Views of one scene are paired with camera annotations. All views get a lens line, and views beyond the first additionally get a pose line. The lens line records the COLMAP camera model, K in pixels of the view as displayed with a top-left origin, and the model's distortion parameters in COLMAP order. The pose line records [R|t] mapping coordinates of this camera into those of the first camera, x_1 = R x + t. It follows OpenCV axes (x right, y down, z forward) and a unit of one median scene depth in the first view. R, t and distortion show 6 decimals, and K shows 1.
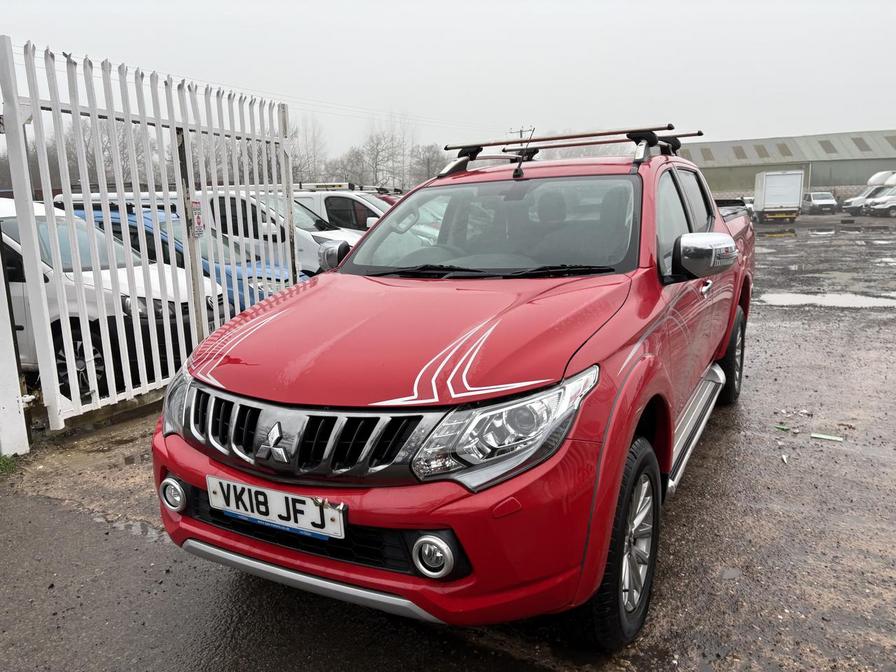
lens RADIAL K [[732.3, 0, 445.9], [0, 732.3, 288.3], [0, 0, 1]] dist [0.070663, -0.106071]
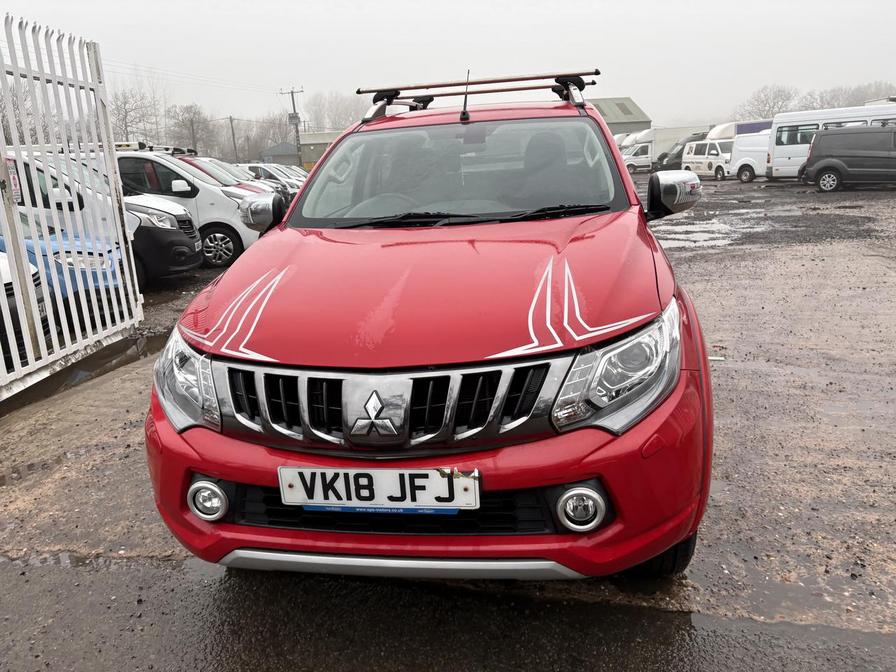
lens RADIAL K [[732.3, 0, 445.9], [0, 732.3, 288.3], [0, 0, 1]] dist [0.070663, -0.106071]
pose [[0.933965, -0.074731, 0.349464, -0.439566], [0.060286, 0.996823, 0.052048, 0.023417], [-0.352244, -0.027543, 0.935503, 0.176182]]
